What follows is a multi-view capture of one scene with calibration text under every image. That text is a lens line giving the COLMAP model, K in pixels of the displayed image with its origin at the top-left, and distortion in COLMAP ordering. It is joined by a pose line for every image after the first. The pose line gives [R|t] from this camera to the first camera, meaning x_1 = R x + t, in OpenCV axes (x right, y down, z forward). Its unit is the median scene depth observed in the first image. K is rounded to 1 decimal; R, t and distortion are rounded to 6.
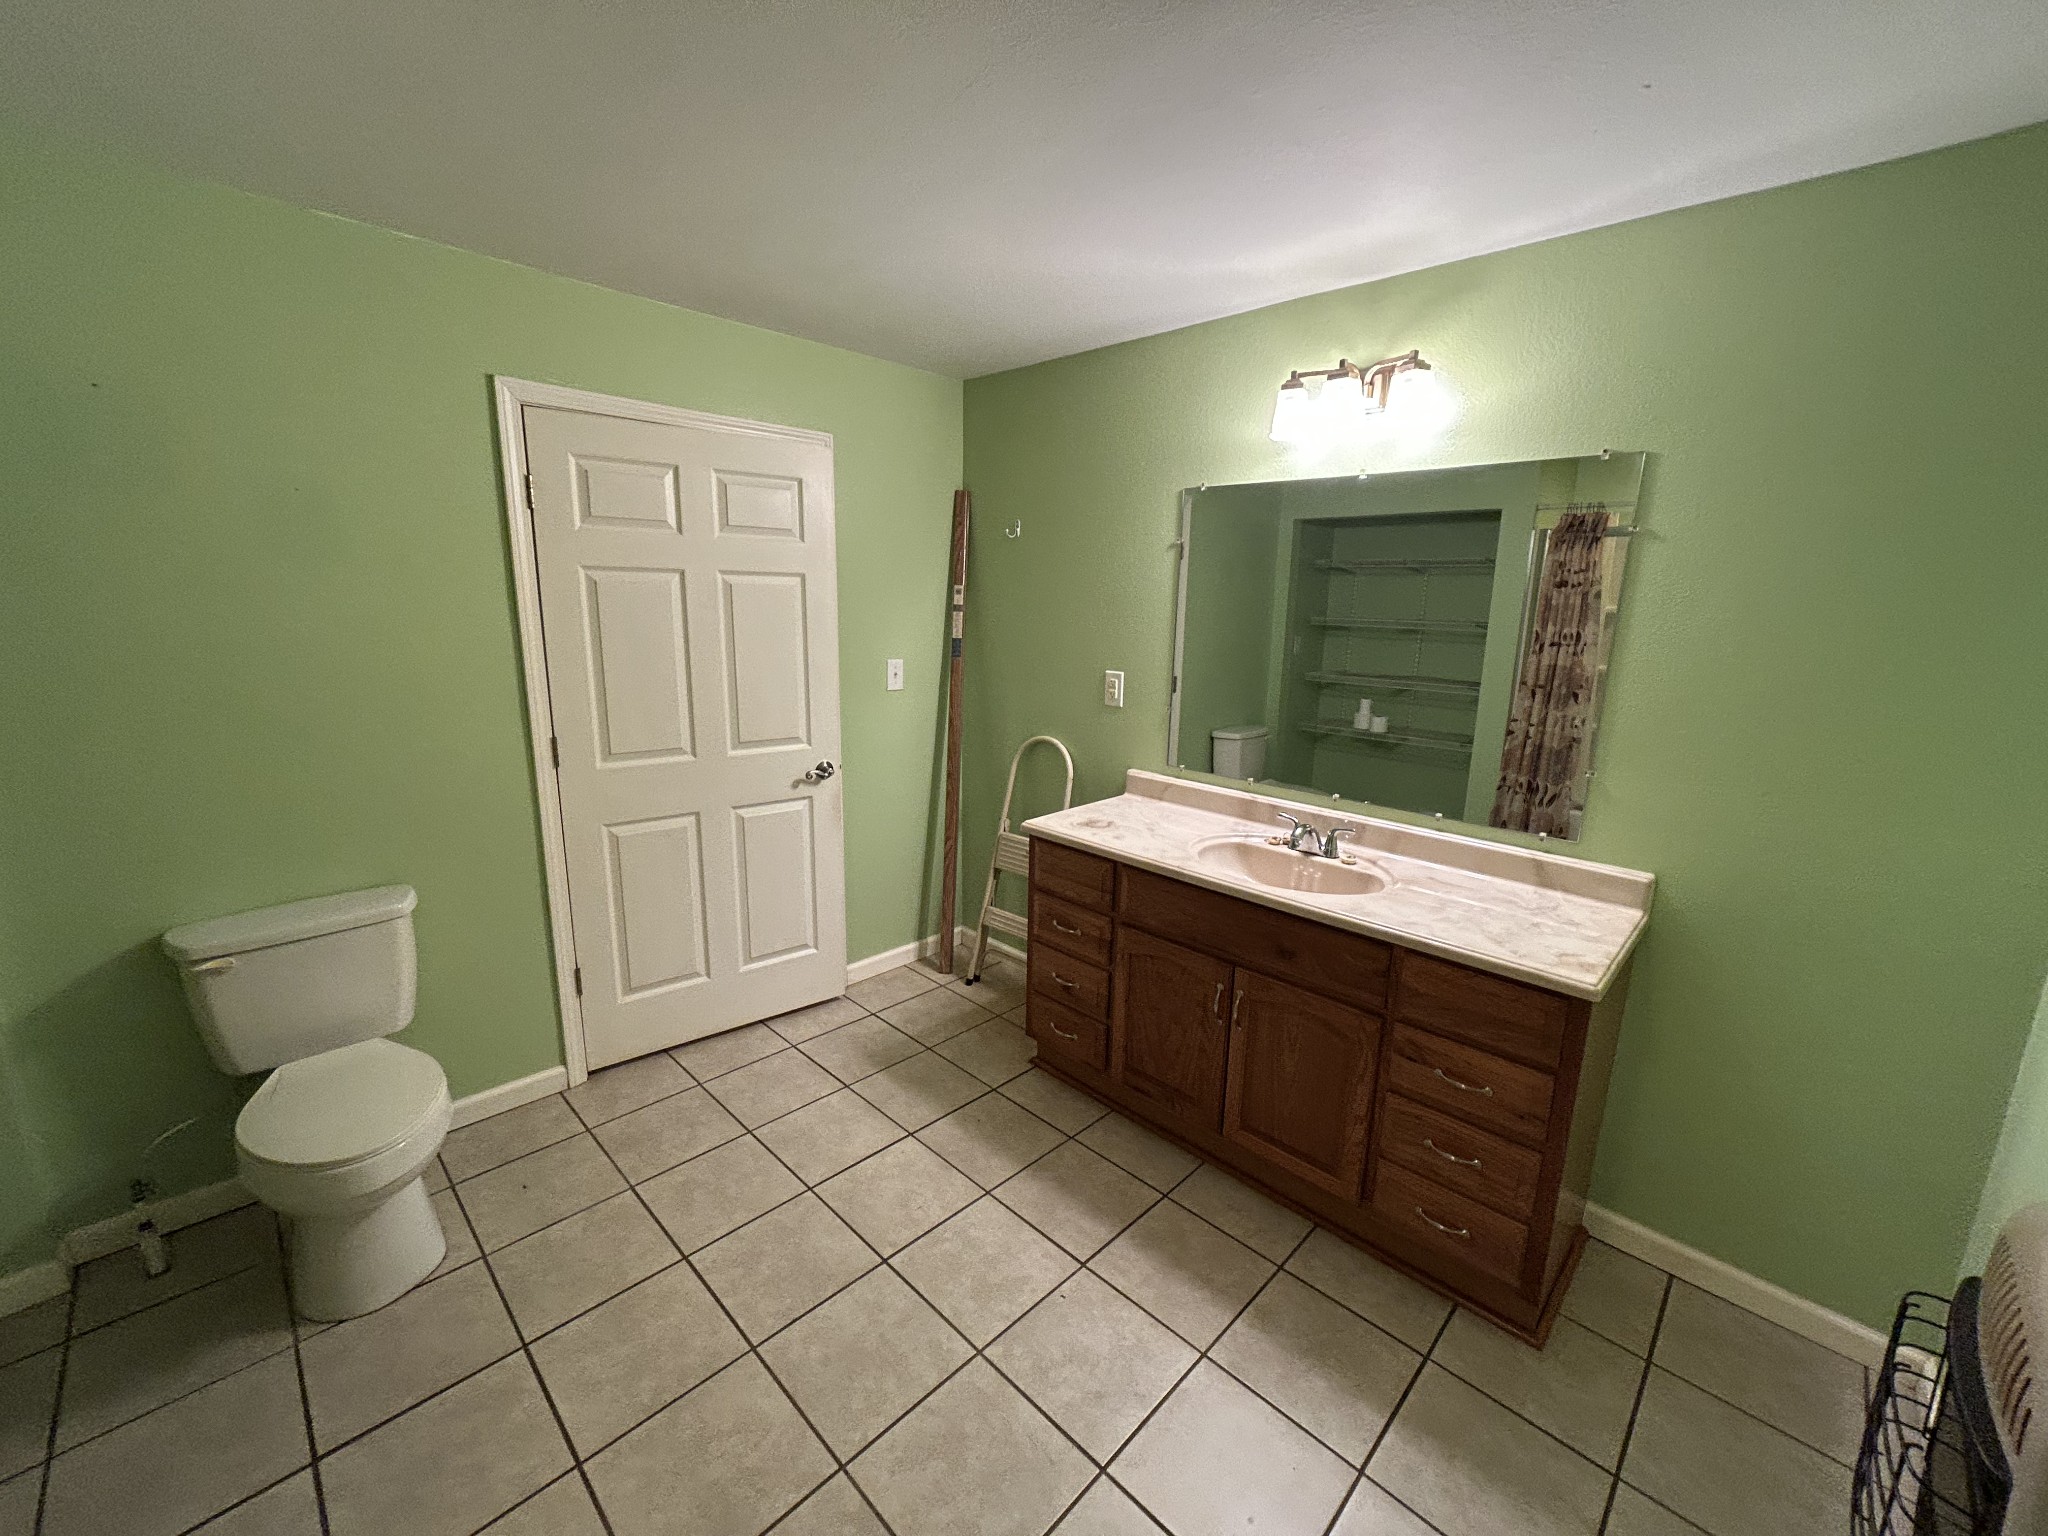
lens RADIAL K [[825.5, 0, 1027.4], [0, 825.5, 769.0], [0, 0, 1]] dist [-0.001930, 0.000499]
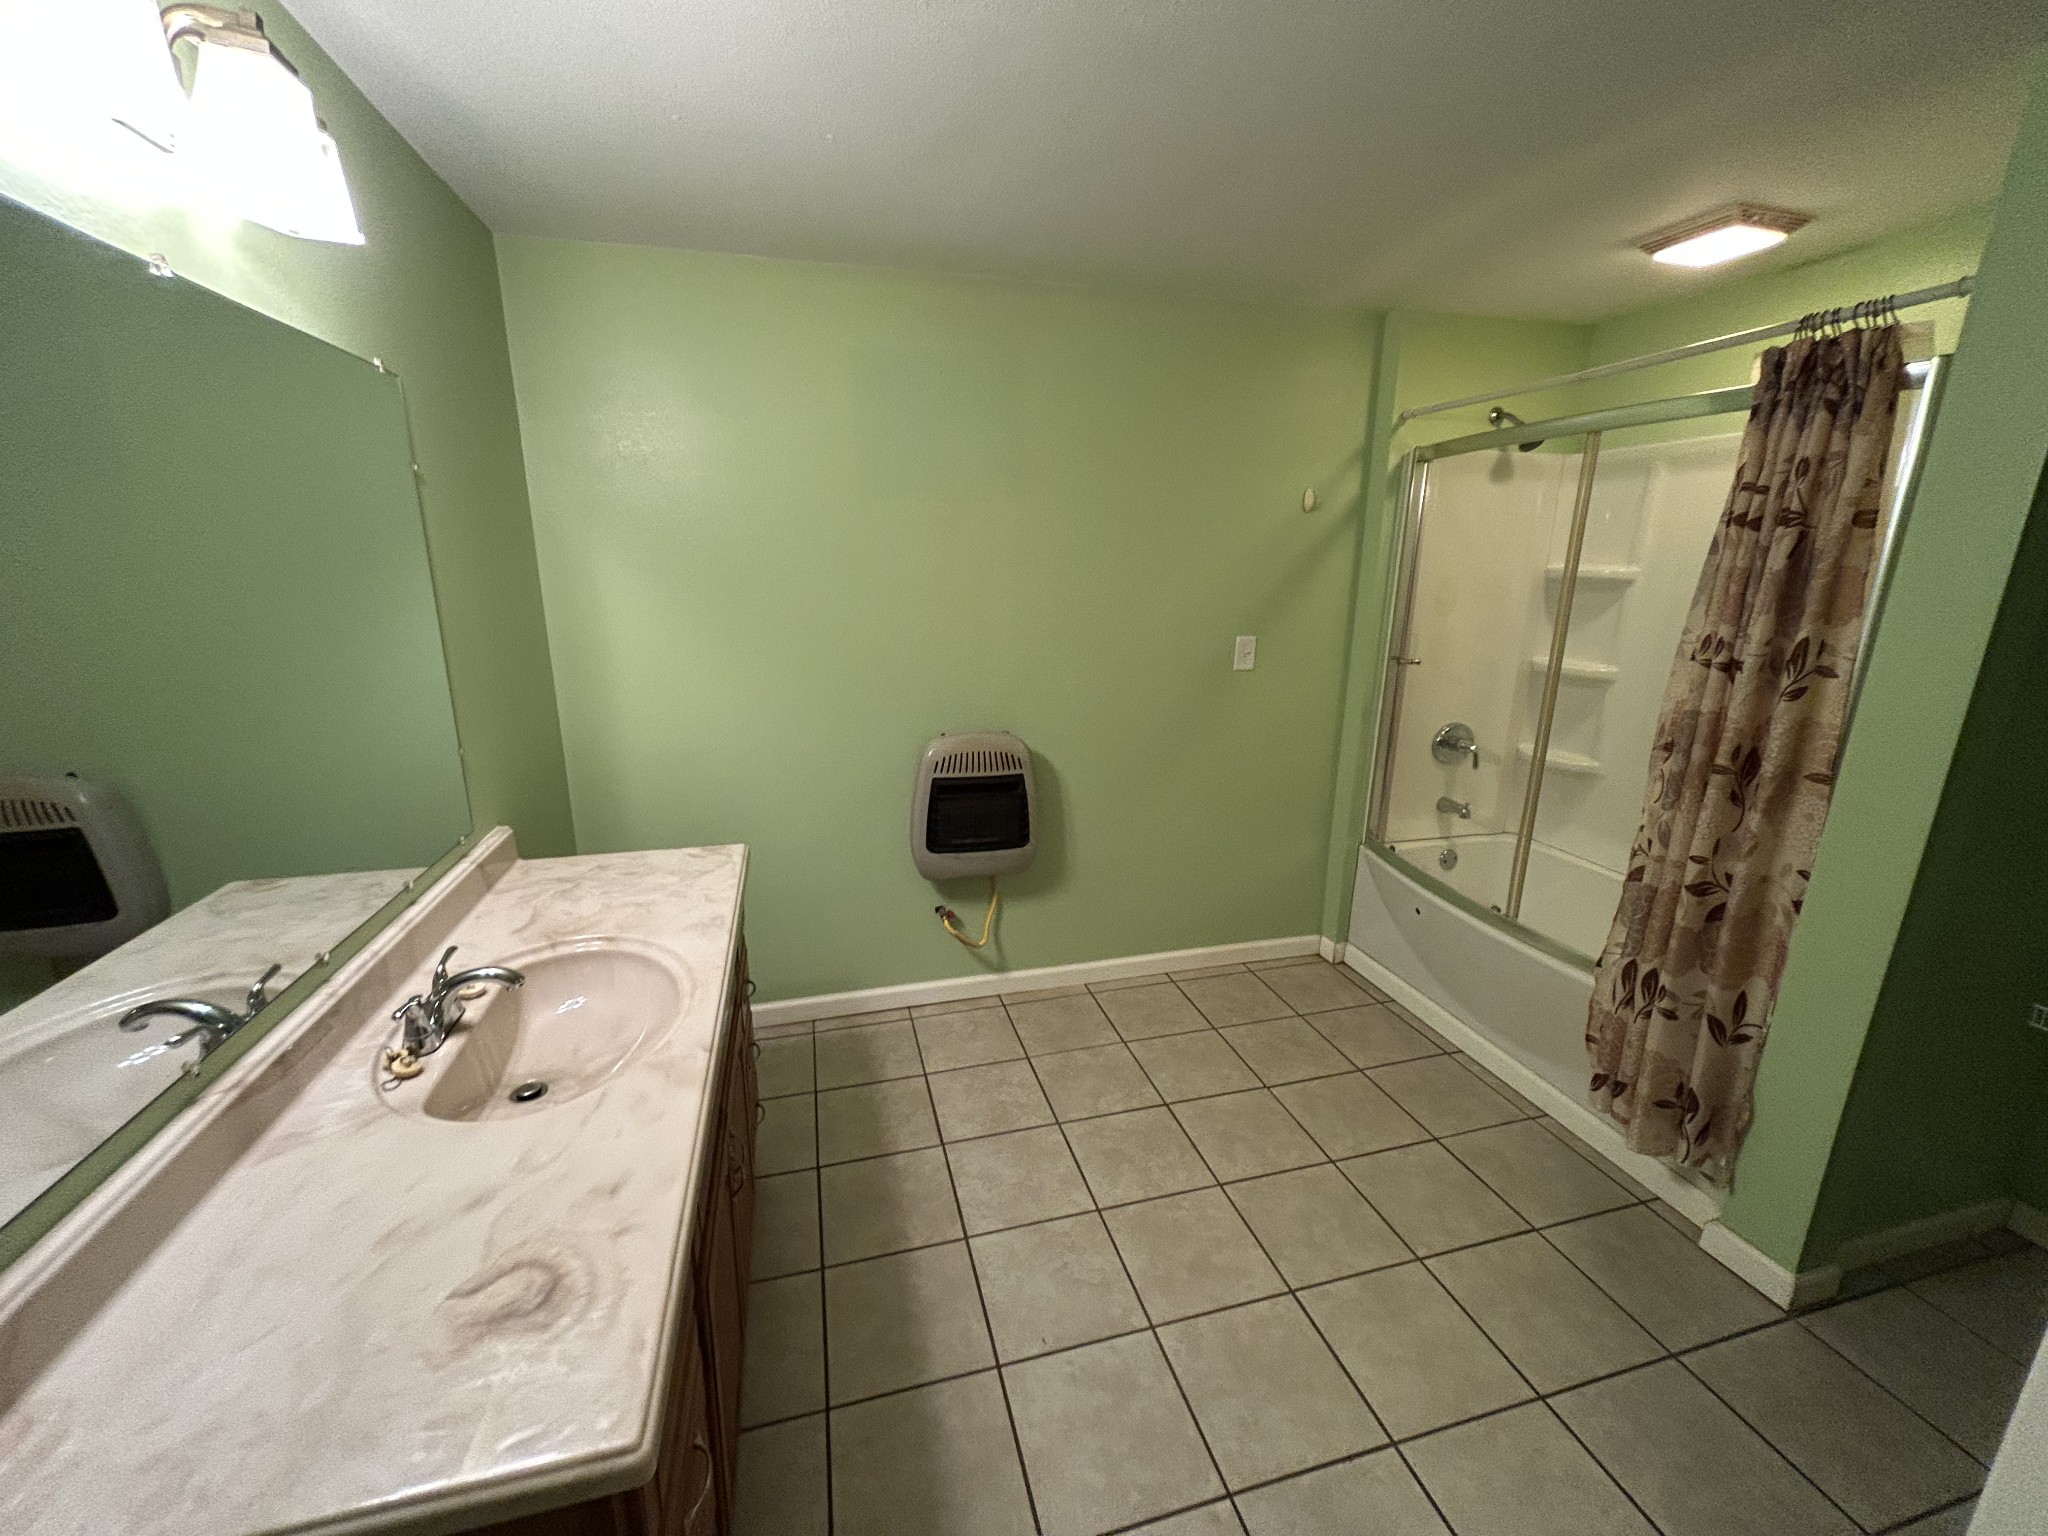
lens RADIAL K [[825.5, 0, 1028.0], [0, 825.5, 772.8], [0, 0, 1]] dist [-0.001930, 0.000499]
pose [[-0.869949, -0.144986, 0.471346, -0.272569], [0.079478, 0.902087, 0.424173, -0.305828], [-0.486694, 0.406470, -0.773247, 1.420407]]
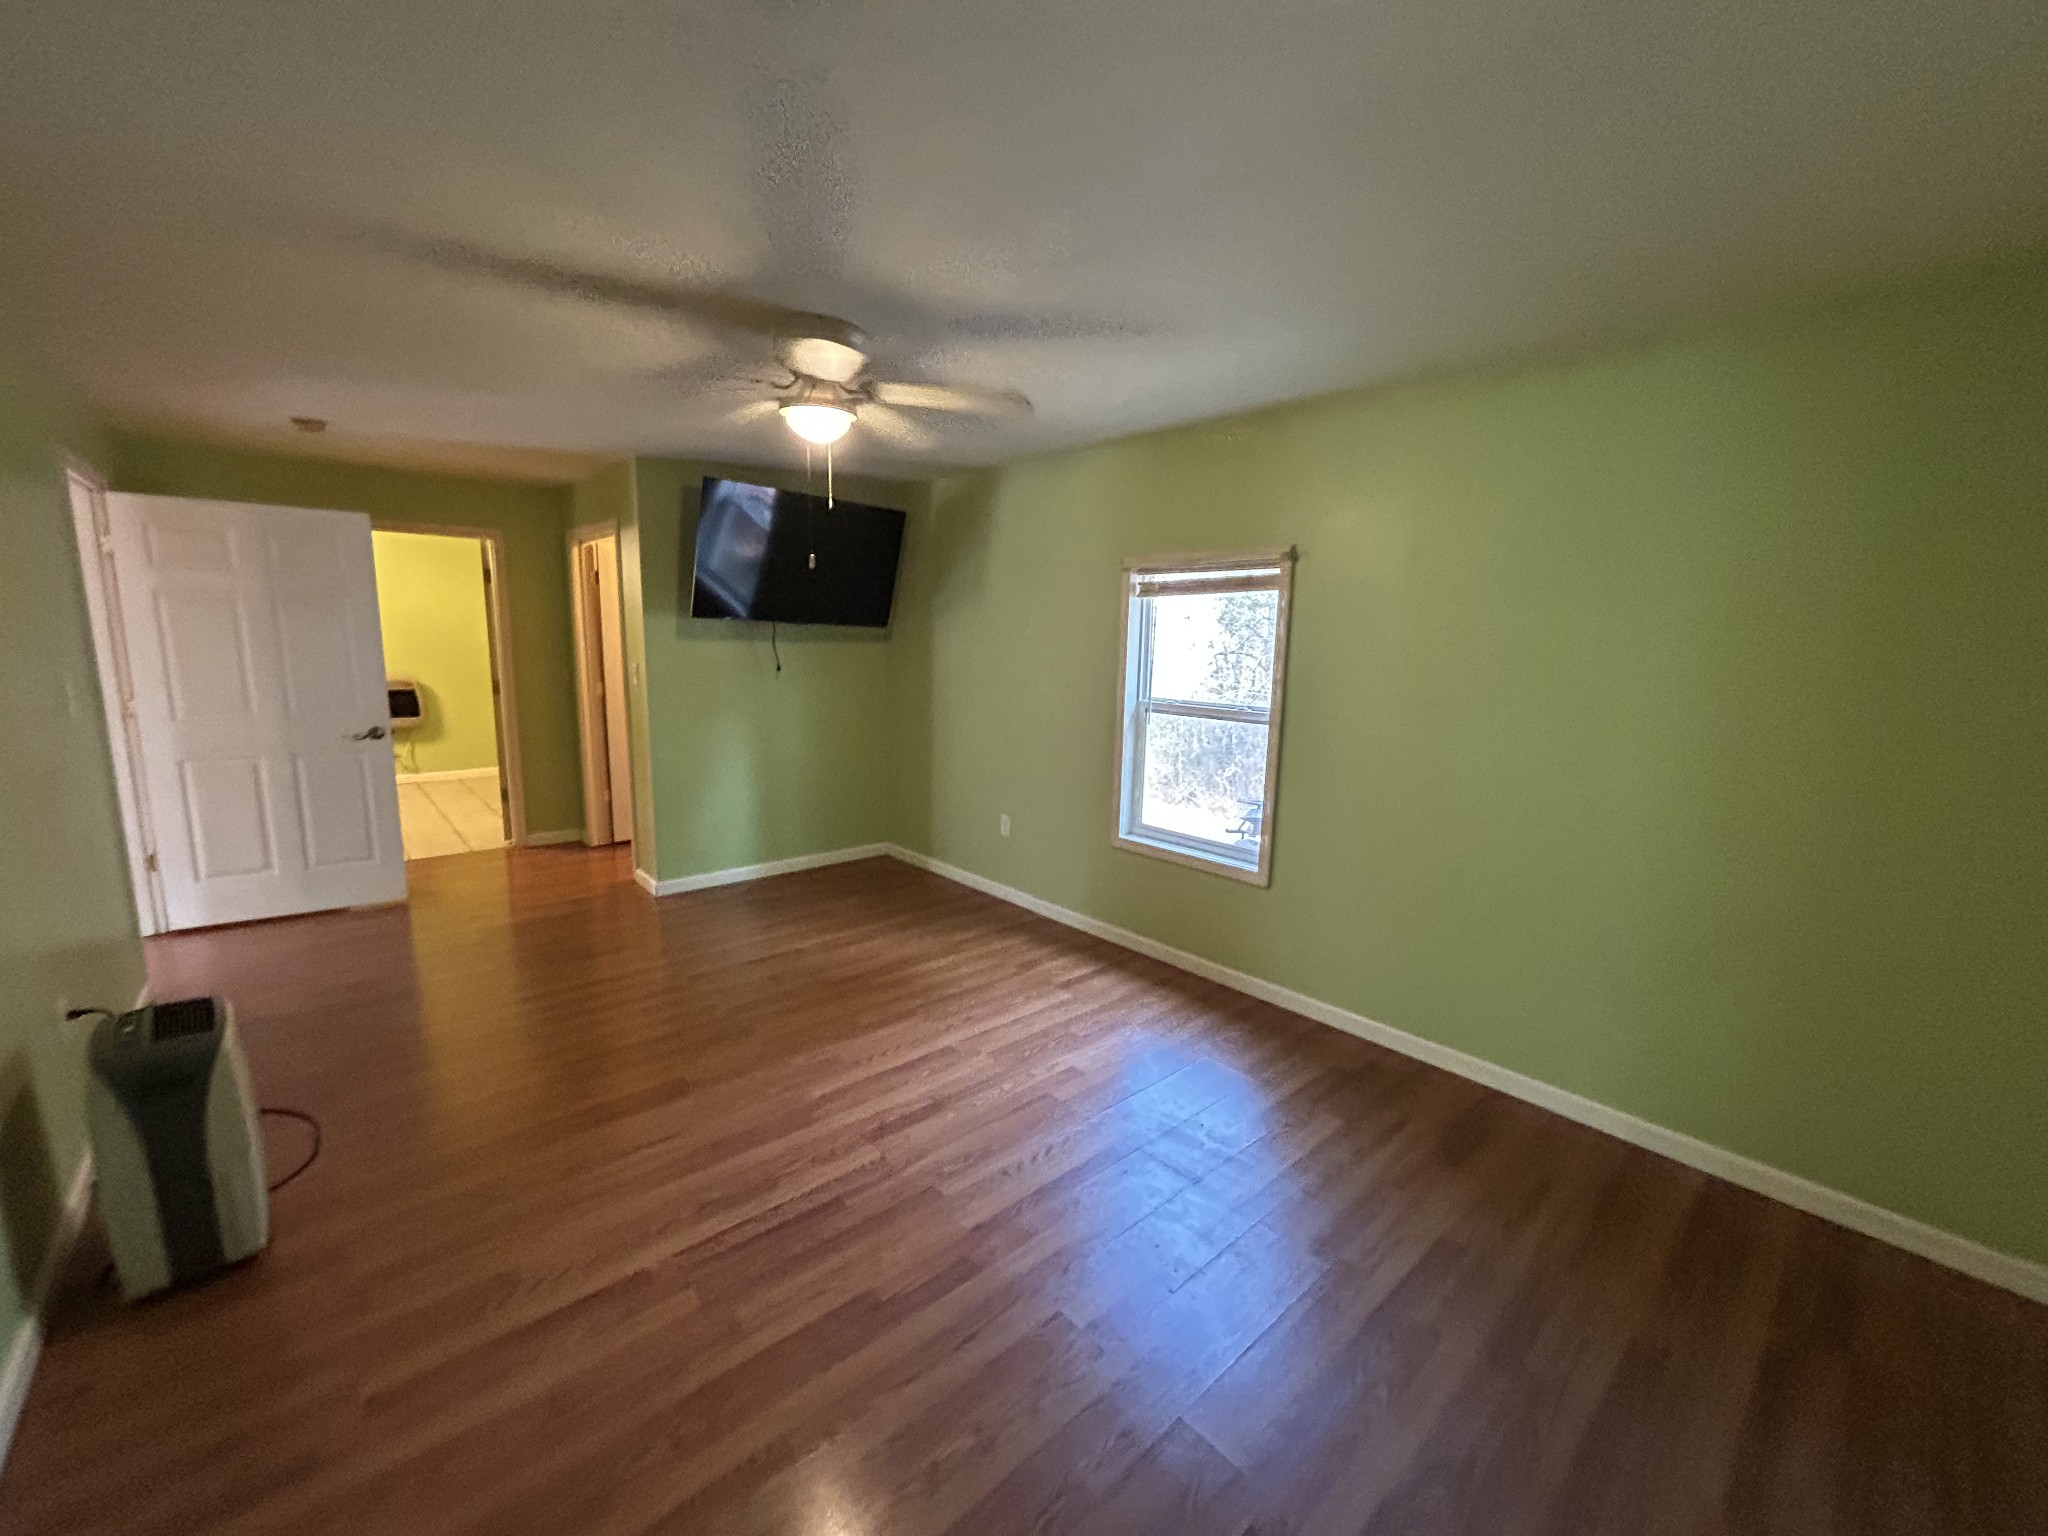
lens RADIAL K [[825.5, 0, 1025.3], [0, 825.5, 767.4], [0, 0, 1]] dist [-0.001930, 0.000499]
pose [[-0.997615, -0.050334, 0.047235, -1.536118], [-0.030254, 0.933914, 0.356215, -0.589182], [-0.062043, 0.353937, -0.933209, 2.736445]]
